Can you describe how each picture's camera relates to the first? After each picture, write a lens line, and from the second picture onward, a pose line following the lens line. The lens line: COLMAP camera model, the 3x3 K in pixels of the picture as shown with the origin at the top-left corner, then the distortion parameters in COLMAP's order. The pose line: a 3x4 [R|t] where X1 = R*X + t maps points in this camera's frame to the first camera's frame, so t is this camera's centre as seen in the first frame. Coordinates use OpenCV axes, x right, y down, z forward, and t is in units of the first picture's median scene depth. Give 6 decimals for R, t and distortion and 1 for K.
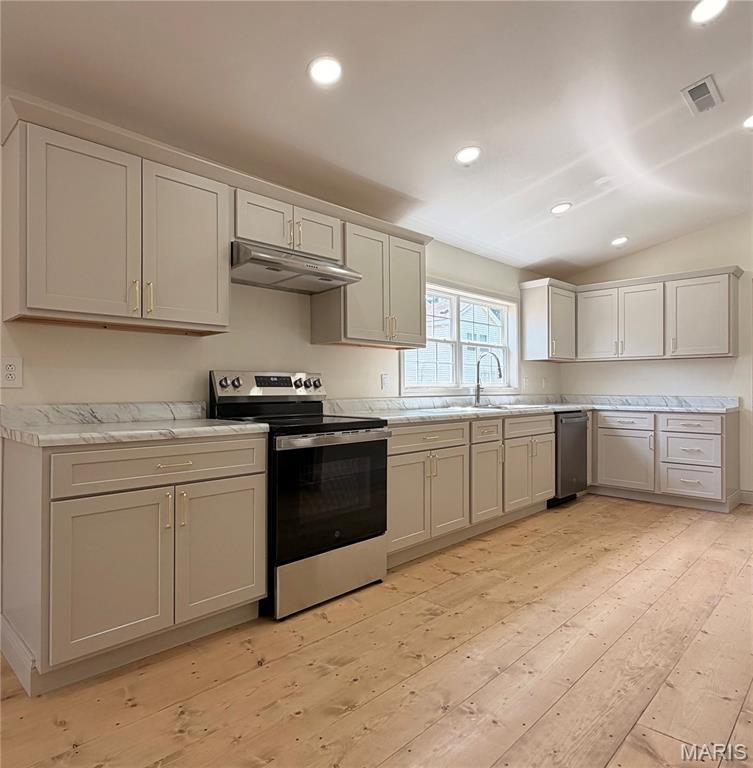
lens RADIAL K [[511.3, 0, 377.2], [0, 511.3, 378.9], [0, 0, 1]] dist [0.001339, 0.000124]
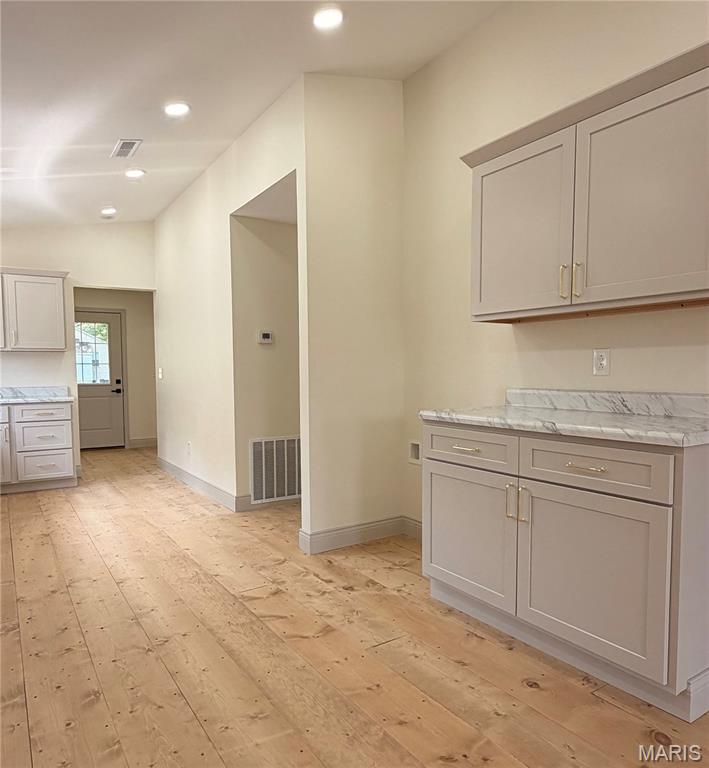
lens RADIAL K [[561.1, 0, 354.8], [0, 561.1, 389.7], [0, 0, 1]] dist [-0.002809, -0.001632]
pose [[0.232123, -0.035520, 0.972038, -0.496429], [-0.008601, 0.999219, 0.038568, -0.016247], [-0.972648, -0.017313, 0.231636, 0.107857]]
